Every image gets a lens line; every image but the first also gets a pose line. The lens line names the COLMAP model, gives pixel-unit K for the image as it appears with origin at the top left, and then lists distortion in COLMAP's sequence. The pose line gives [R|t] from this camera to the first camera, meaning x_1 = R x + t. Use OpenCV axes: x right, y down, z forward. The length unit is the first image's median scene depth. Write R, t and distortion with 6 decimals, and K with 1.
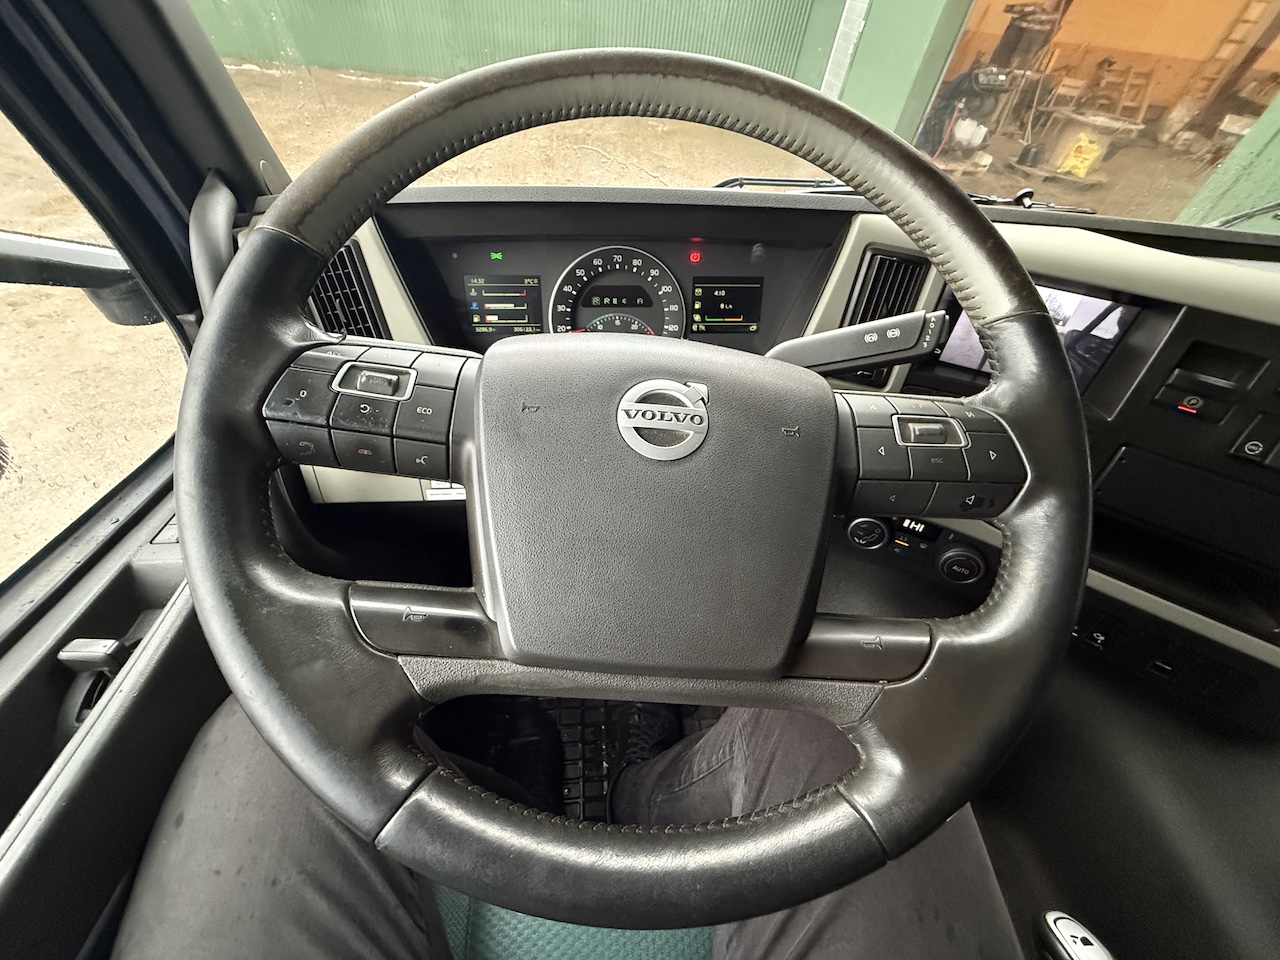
lens RADIAL K [[510.1, 0, 635.7], [0, 510.1, 483.6], [0, 0, 1]] dist [-0.001969, 0.000261]
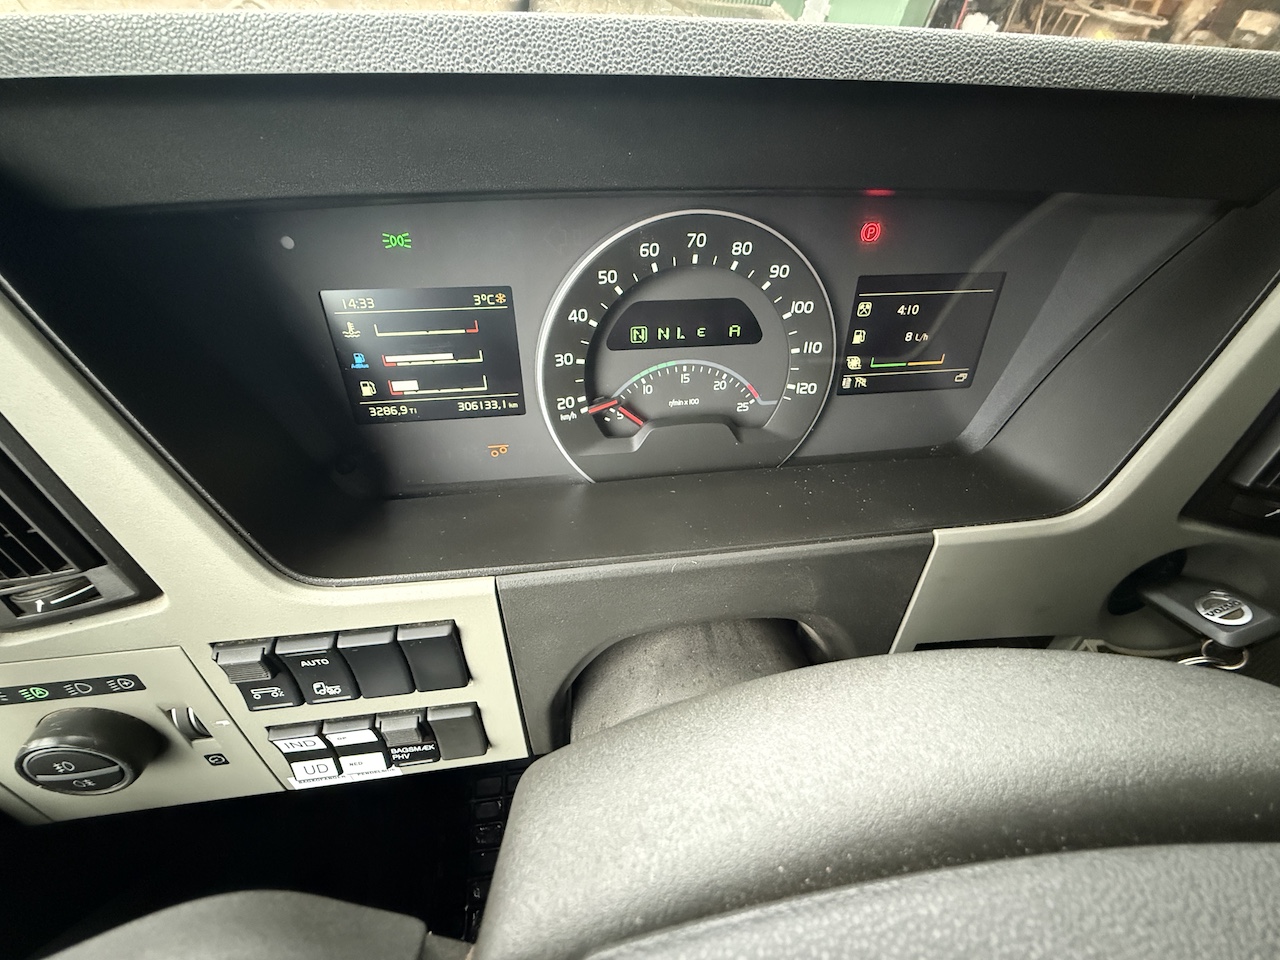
lens RADIAL K [[510.1, 0, 635.7], [0, 510.1, 483.6], [0, 0, 1]] dist [-0.001969, 0.000261]
pose [[0.998657, -0.035808, 0.037443, -0.100861], [0.031198, 0.992623, 0.117163, -0.276471], [-0.041362, -0.115837, 0.992407, 0.532059]]
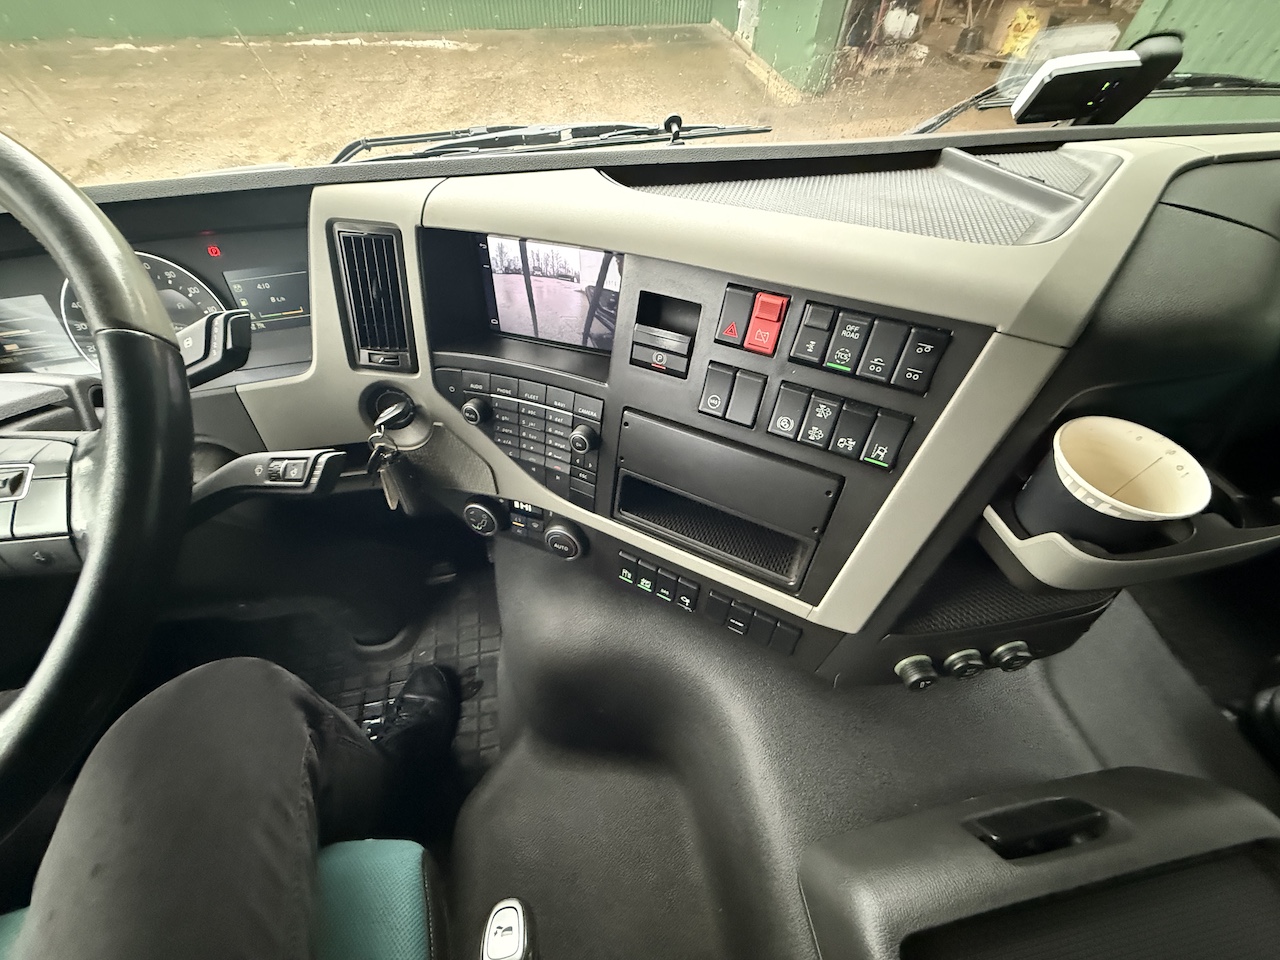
lens RADIAL K [[510.1, 0, 635.7], [0, 510.1, 483.6], [0, 0, 1]] dist [-0.001969, 0.000261]
pose [[0.991624, -0.129146, 0.001775, 0.772400], [0.128484, 0.987754, 0.088508, -0.017003], [-0.013183, -0.087538, 0.996074, 0.045355]]
